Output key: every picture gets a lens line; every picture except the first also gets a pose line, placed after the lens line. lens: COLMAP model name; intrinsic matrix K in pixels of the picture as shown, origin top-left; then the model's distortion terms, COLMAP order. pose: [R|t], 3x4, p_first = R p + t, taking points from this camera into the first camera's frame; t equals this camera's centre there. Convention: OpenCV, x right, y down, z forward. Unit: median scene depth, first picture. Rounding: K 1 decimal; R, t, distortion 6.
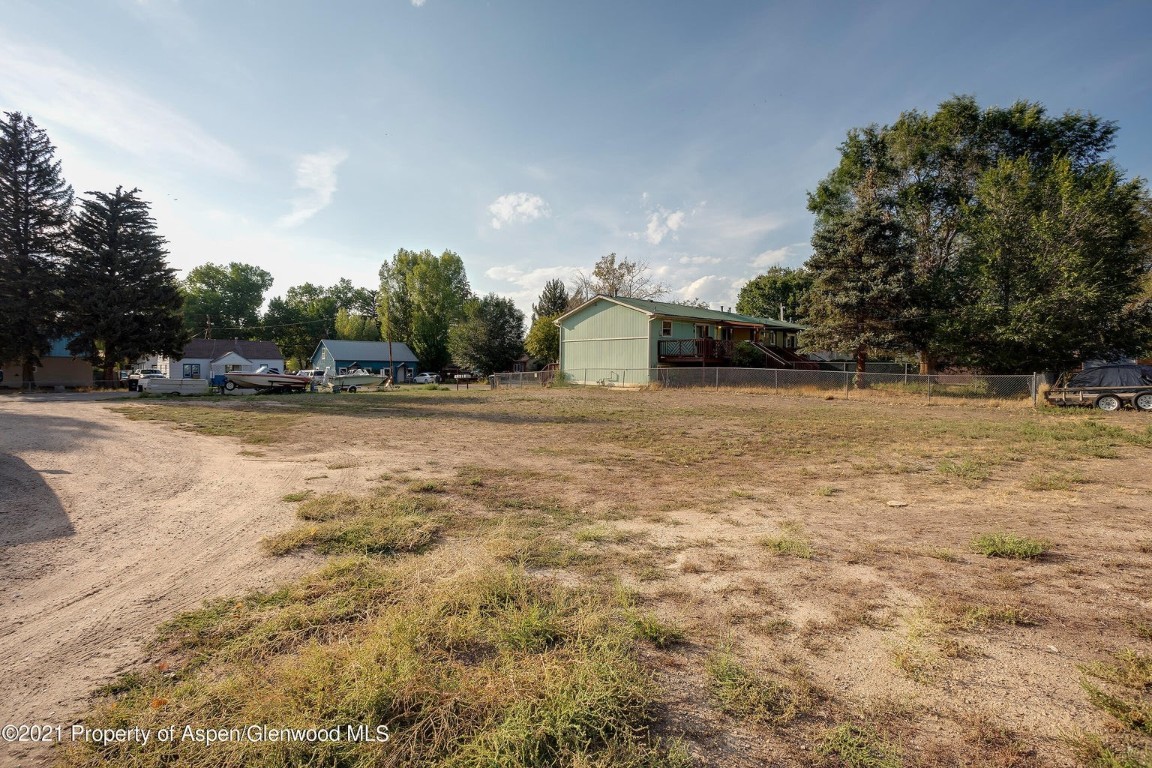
lens RADIAL K [[581.4, 0, 576.0], [0, 581.4, 384.0], [0, 0, 1]] dist [-0.061123, 0.026739]
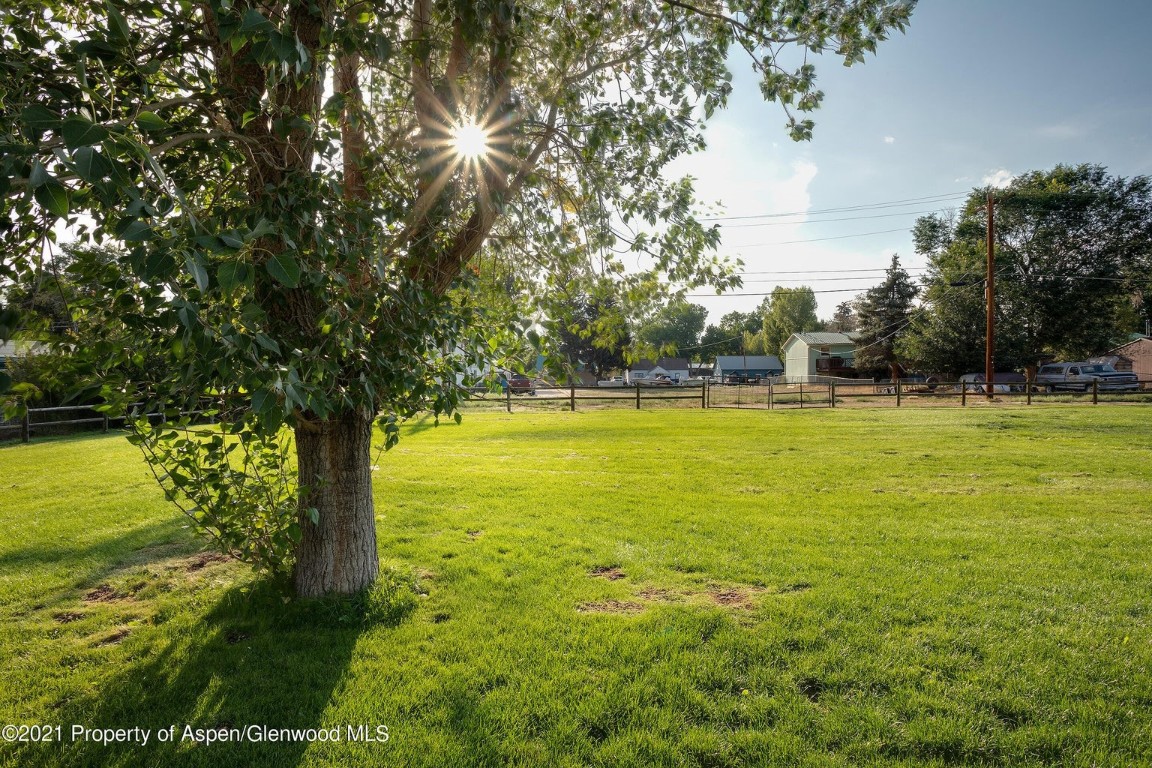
lens RADIAL K [[581.4, 0, 576.0], [0, 581.4, 384.0], [0, 0, 1]] dist [-0.061123, 0.026739]
pose [[0.682096, 0.003564, -0.731254, 0.580393], [-0.008251, 0.999962, -0.002822, 0.005363], [0.731216, 0.007959, 0.682099, -0.432143]]
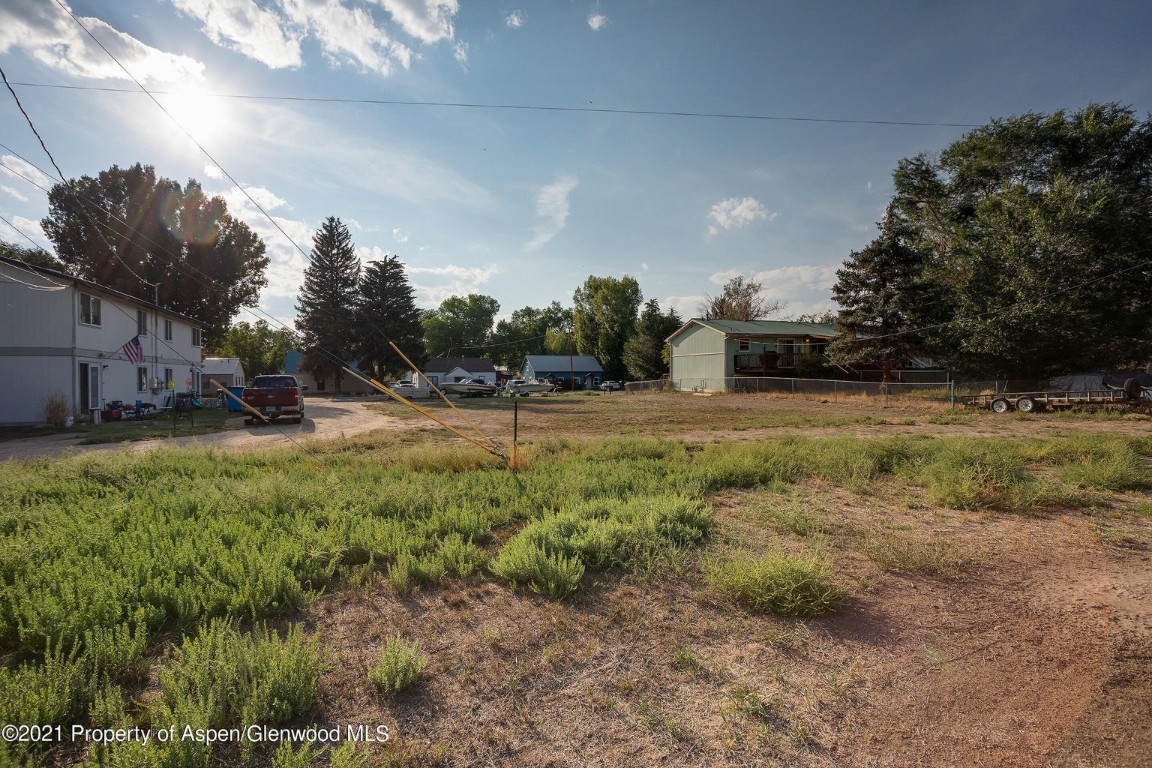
lens RADIAL K [[581.4, 0, 576.0], [0, 581.4, 384.0], [0, 0, 1]] dist [-0.061123, 0.026739]
pose [[0.921703, -0.006590, -0.387841, 0.202924], [0.002633, 0.999939, -0.010733, -0.000962], [0.387888, 0.008872, 0.921664, -0.168254]]
